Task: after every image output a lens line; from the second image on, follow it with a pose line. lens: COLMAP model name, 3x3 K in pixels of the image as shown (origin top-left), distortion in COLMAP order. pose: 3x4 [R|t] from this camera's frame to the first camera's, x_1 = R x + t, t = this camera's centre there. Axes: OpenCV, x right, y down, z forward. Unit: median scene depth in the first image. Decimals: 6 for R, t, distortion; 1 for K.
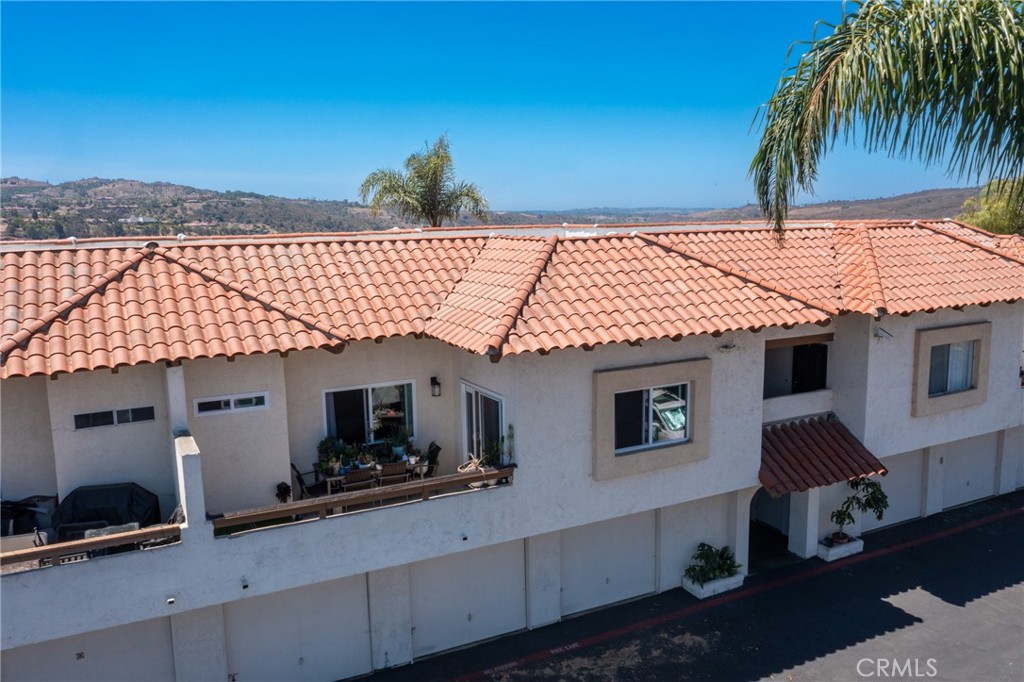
lens RADIAL K [[811.7, 0, 512.0], [0, 811.7, 341.0], [0, 0, 1]] dist [-0.015543, 0.008593]
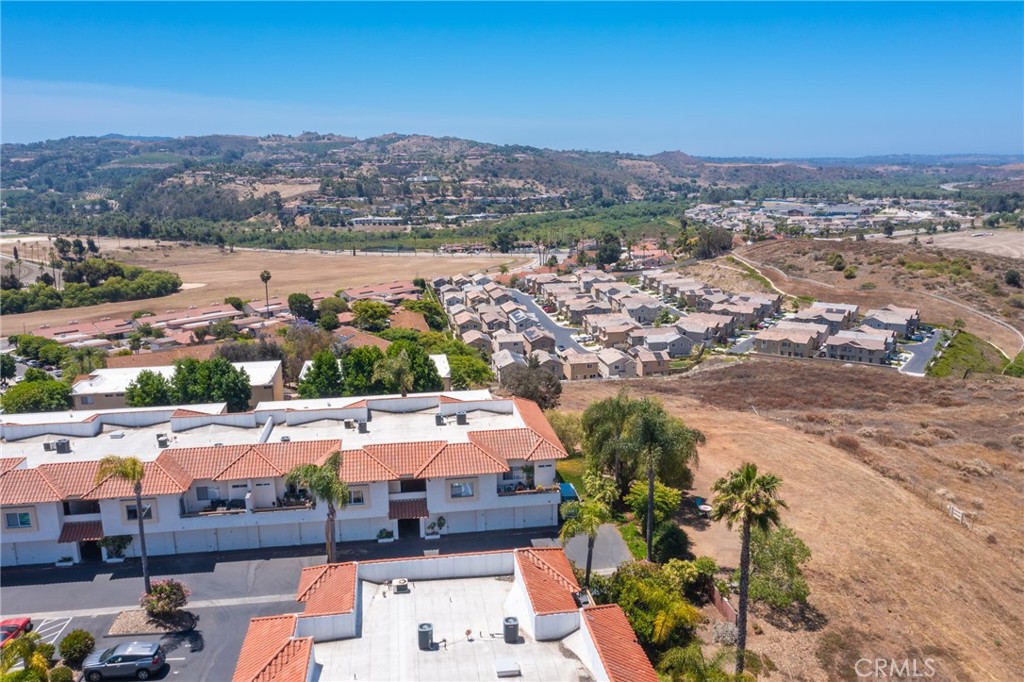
lens RADIAL K [[806.4, 0, 509.5], [0, 806.4, 342.4], [0, 0, 1]] dist [-0.020449, 0.015124]
pose [[0.944865, 0.070117, -0.319866, 2.164736], [-0.049147, 0.996107, 0.073175, -1.024662], [0.323752, -0.053420, 0.944633, -2.574109]]
